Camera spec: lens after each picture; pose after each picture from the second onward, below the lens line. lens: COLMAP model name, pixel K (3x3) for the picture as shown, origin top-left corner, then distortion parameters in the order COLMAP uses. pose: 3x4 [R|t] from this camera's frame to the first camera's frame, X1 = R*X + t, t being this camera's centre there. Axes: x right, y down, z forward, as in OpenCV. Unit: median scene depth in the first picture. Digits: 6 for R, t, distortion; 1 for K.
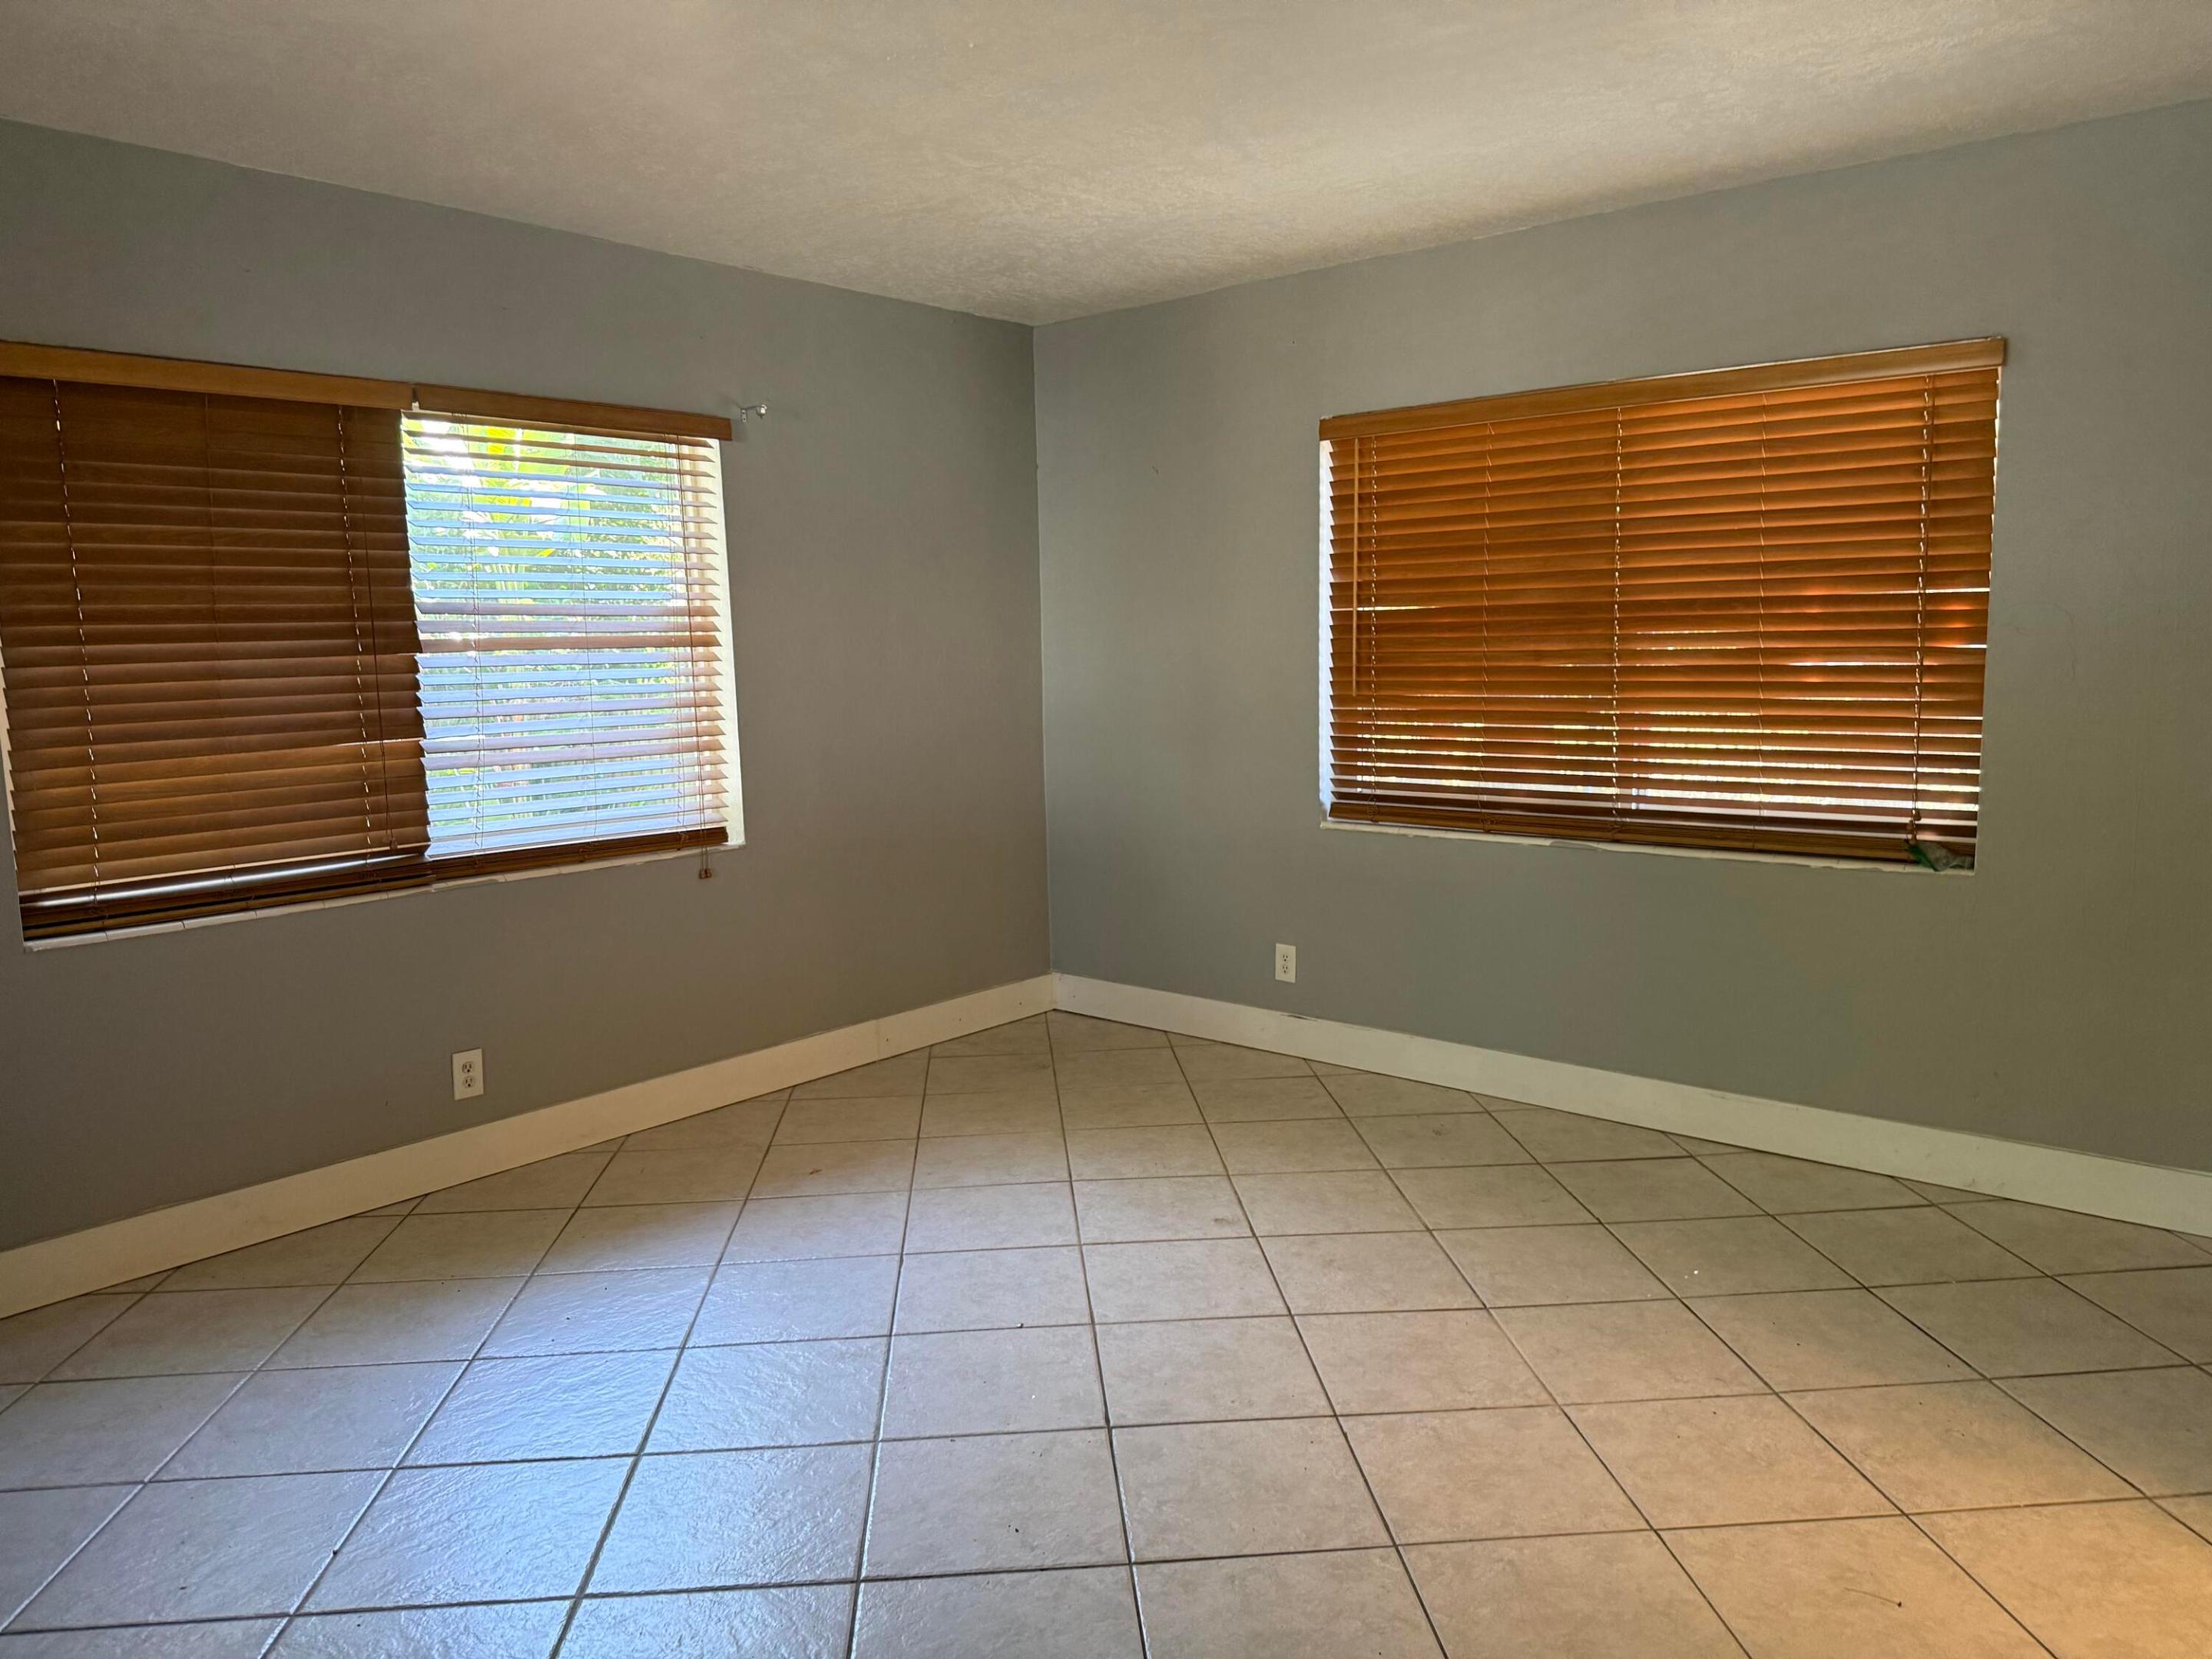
lens RADIAL K [[1566.1, 0, 1098.9], [0, 1566.1, 835.1], [0, 0, 1]] dist [0.071576, -0.082034]
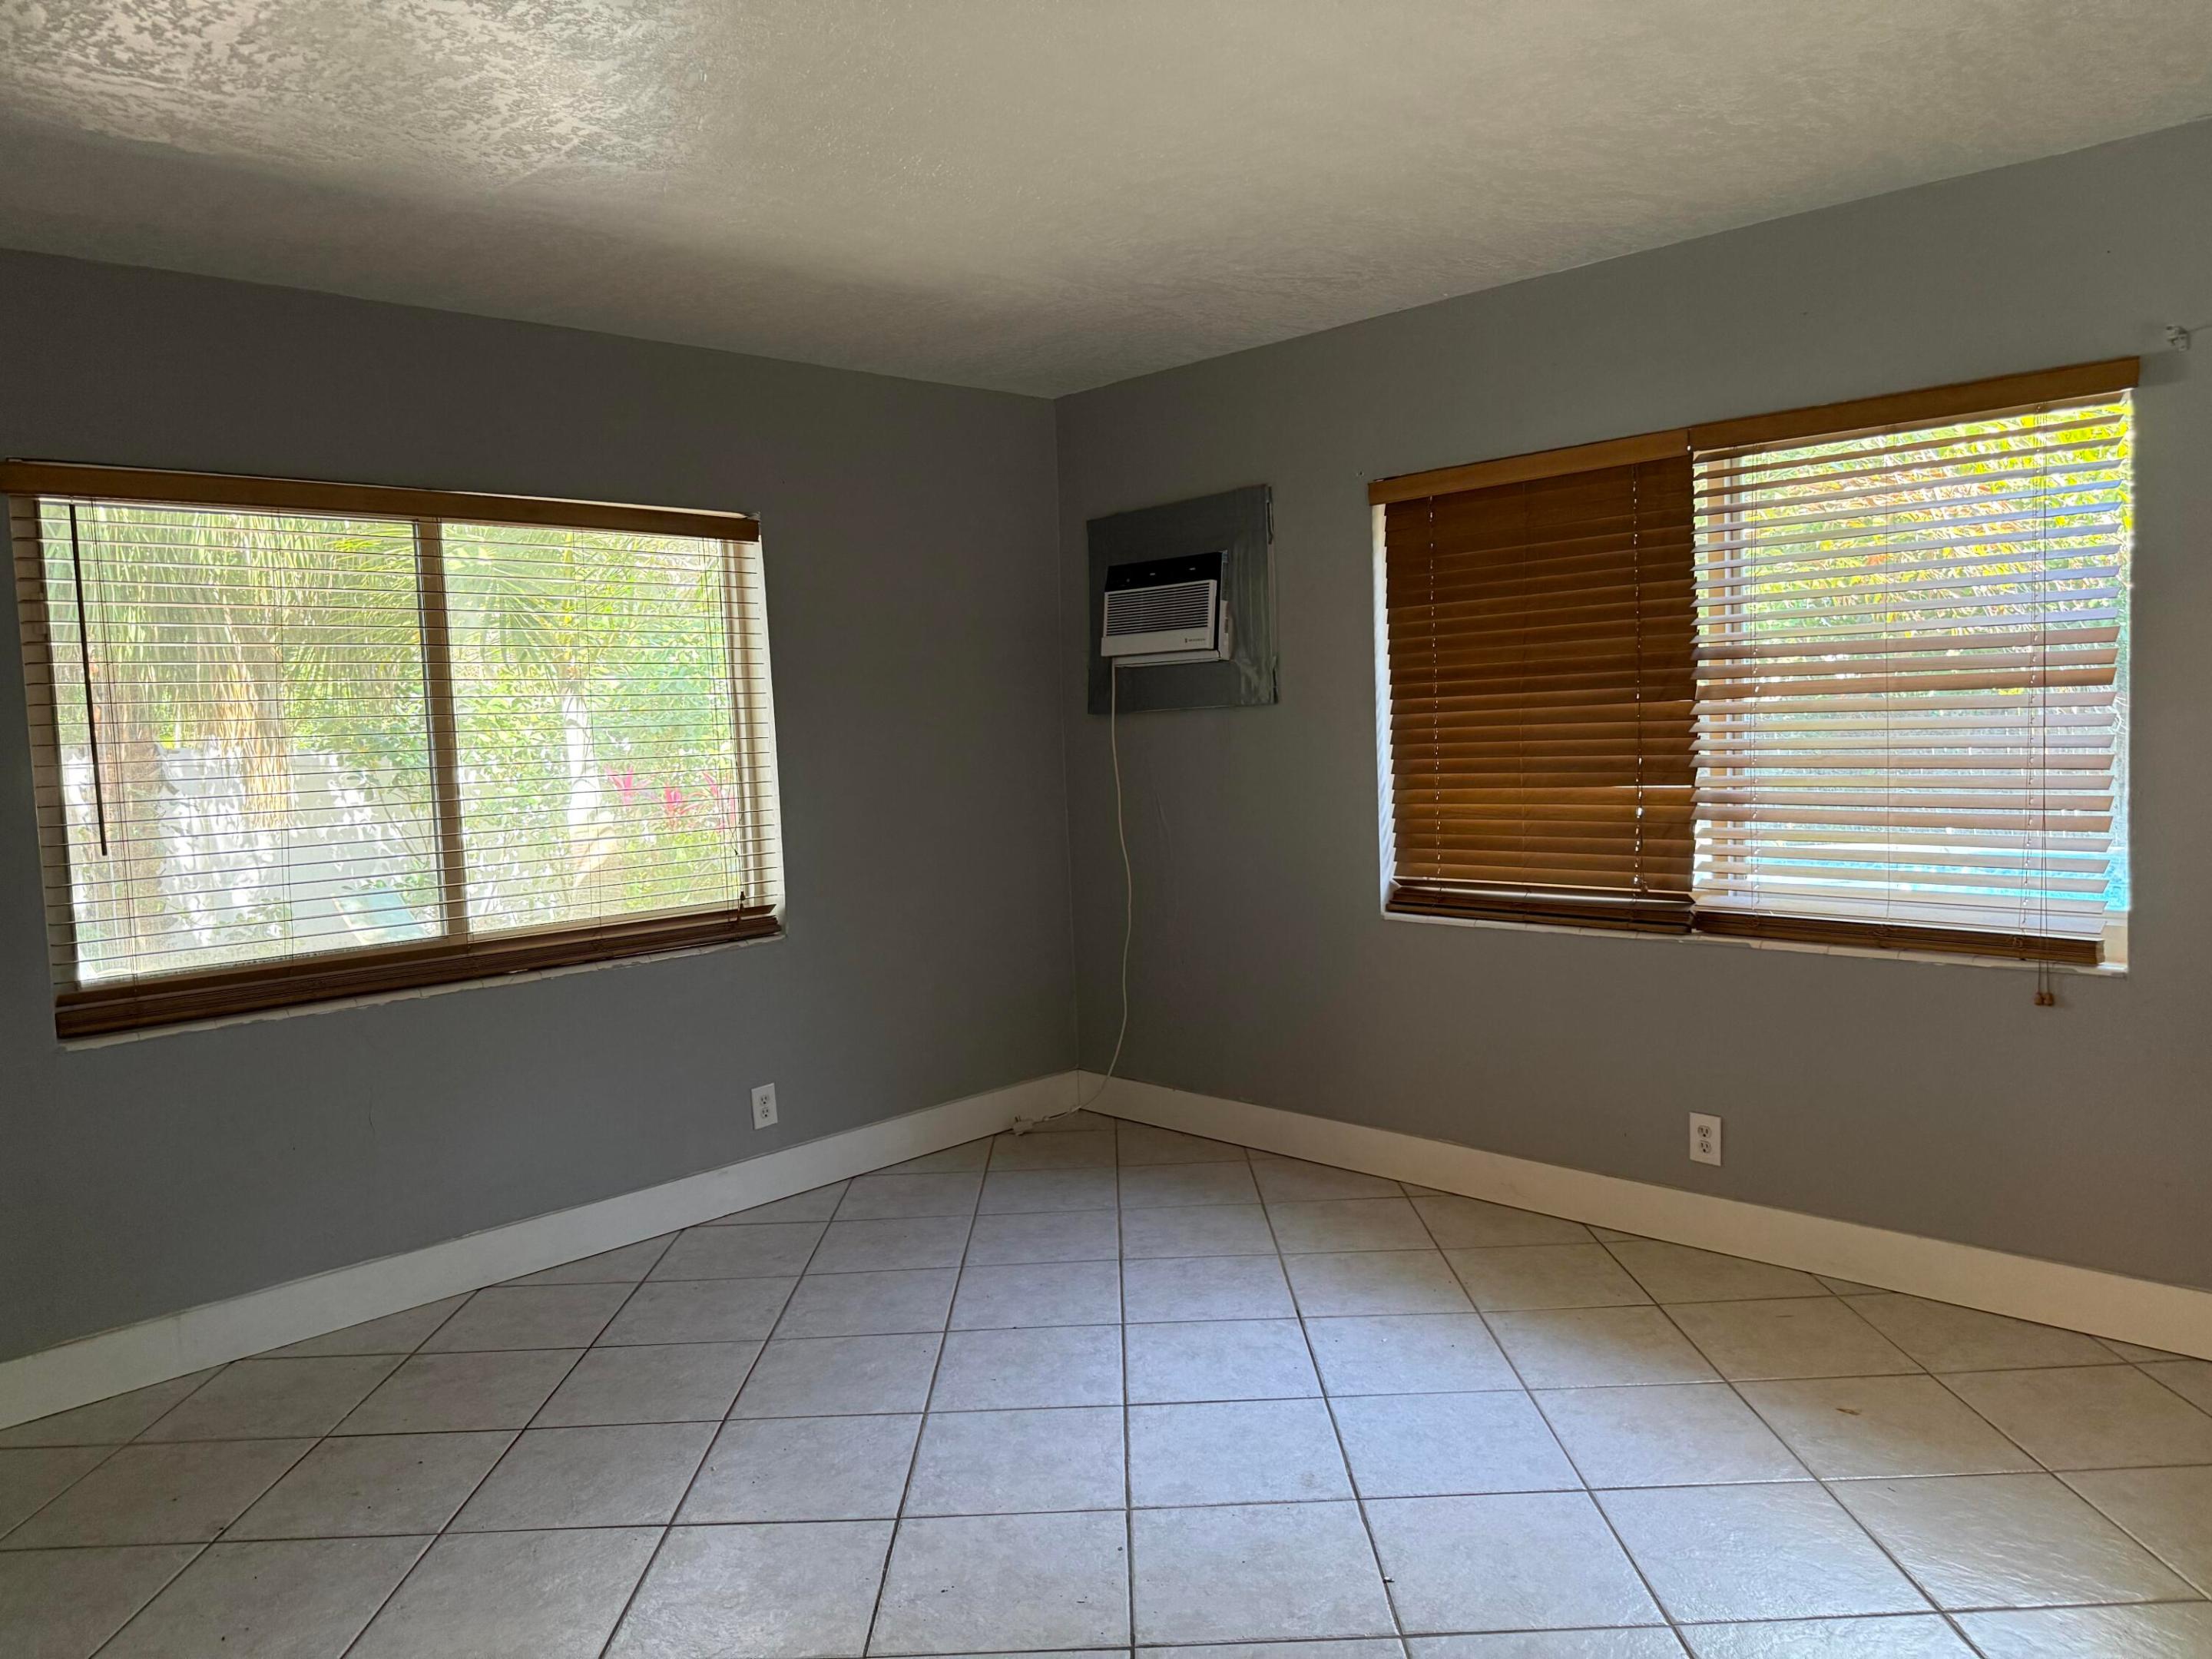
lens RADIAL K [[1566.1, 0, 1098.9], [0, 1566.1, 835.1], [0, 0, 1]] dist [0.071576, -0.082034]
pose [[-0.073724, 0.105632, -0.991669, 0.575240], [-0.087599, 0.989845, 0.111950, -0.108904], [0.993424, 0.095123, -0.063722, 0.701254]]
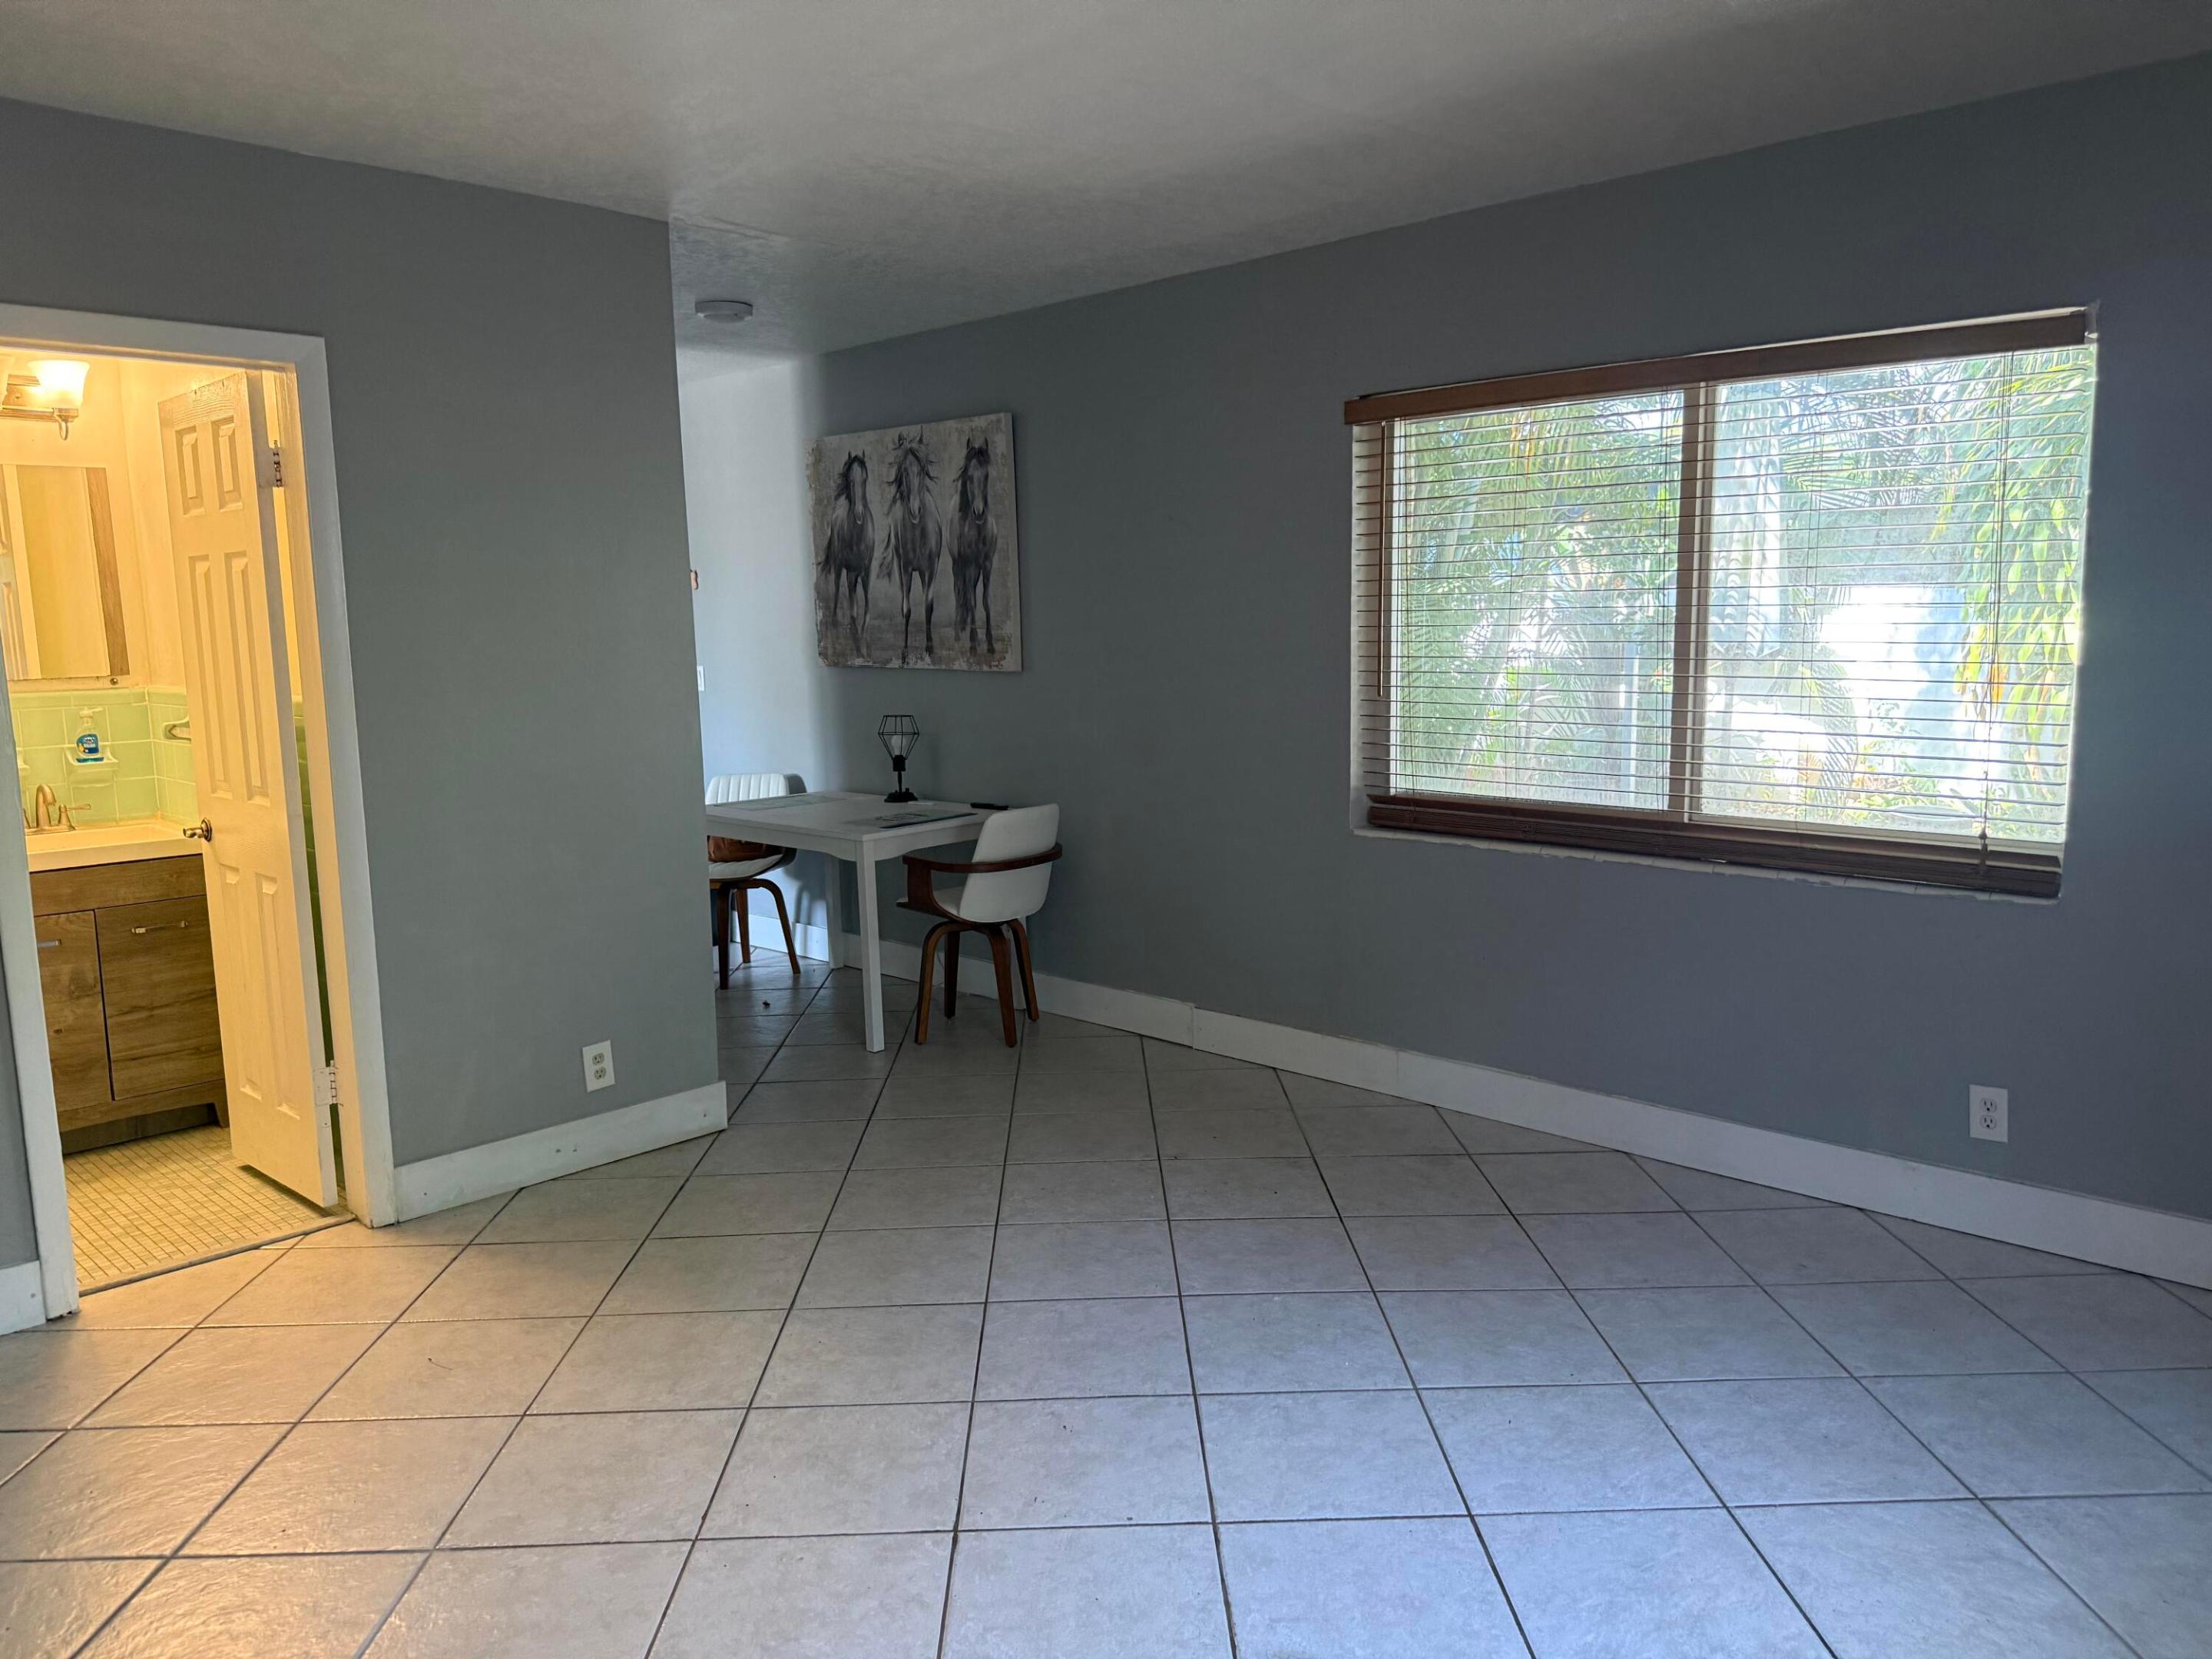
lens RADIAL K [[1566.1, 0, 1098.9], [0, 1566.1, 835.1], [0, 0, 1]] dist [0.071576, -0.082034]
pose [[-0.997675, 0.029320, 0.061525, -0.098950], [0.044665, 0.963132, 0.265295, -0.166357], [-0.051478, 0.267426, -0.962202, 1.237169]]
